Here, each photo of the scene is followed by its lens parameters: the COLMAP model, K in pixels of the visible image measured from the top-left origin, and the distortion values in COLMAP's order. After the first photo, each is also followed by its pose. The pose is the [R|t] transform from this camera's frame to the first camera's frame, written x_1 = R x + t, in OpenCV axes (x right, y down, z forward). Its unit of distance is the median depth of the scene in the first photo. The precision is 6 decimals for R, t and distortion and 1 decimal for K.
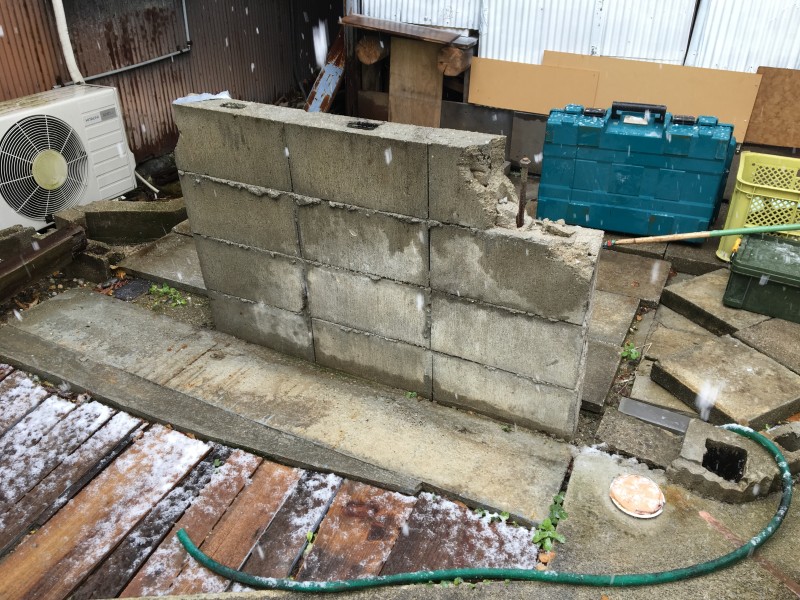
lens RADIAL K [[674.3, 0, 400.4], [0, 674.3, 296.7], [0, 0, 1]] dist [0.061003, -0.067216]
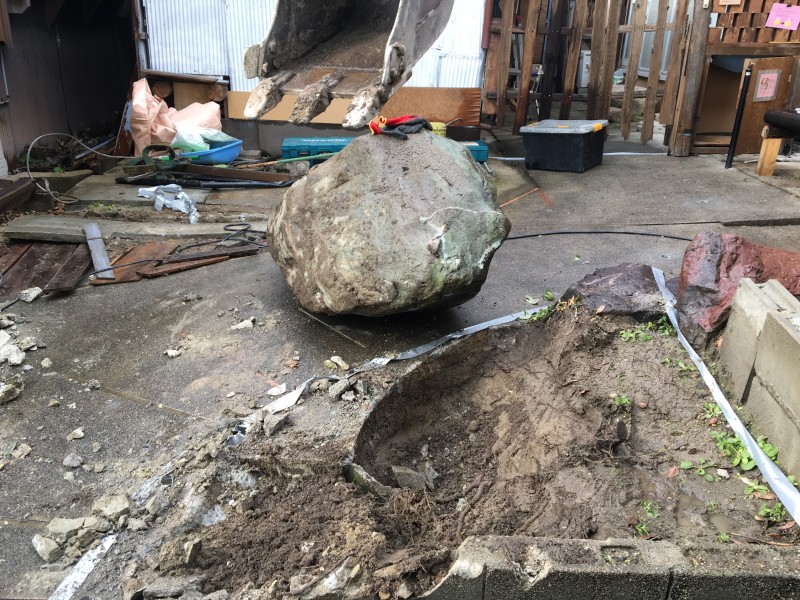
lens RADIAL K [[674.3, 0, 394.3], [0, 674.3, 298.2], [0, 0, 1]] dist [0.061003, -0.067216]
pose [[0.885005, -0.156313, 0.438556, -0.466500], [0.220189, 0.970478, -0.098438, 0.543650], [-0.410222, 0.183684, 0.893296, -0.791990]]
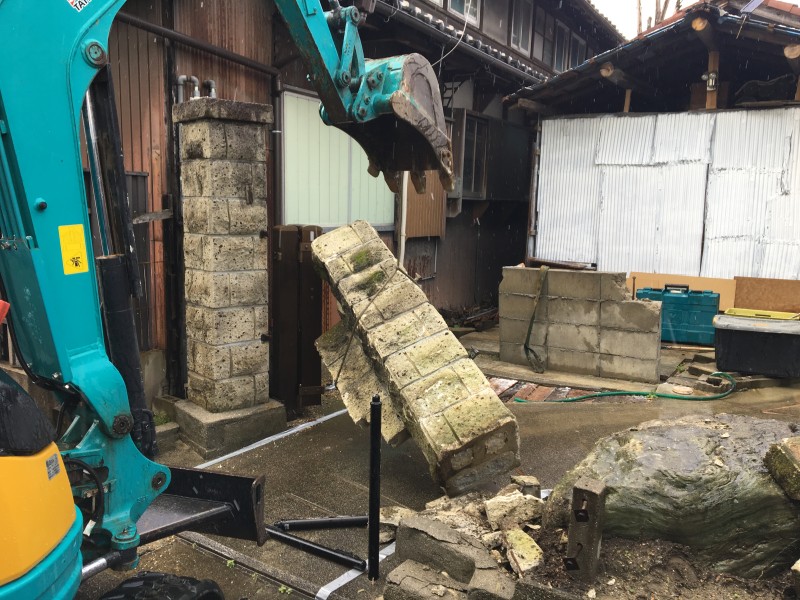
lens RADIAL K [[674.3, 0, 397.1], [0, 674.3, 301.3], [0, 0, 1]] dist [0.061003, -0.067216]
pose [[0.993915, 0.026427, -0.106930, -0.343648], [-0.066065, 0.919818, -0.386742, 0.720073], [0.088135, 0.391454, 0.915967, -1.171274]]
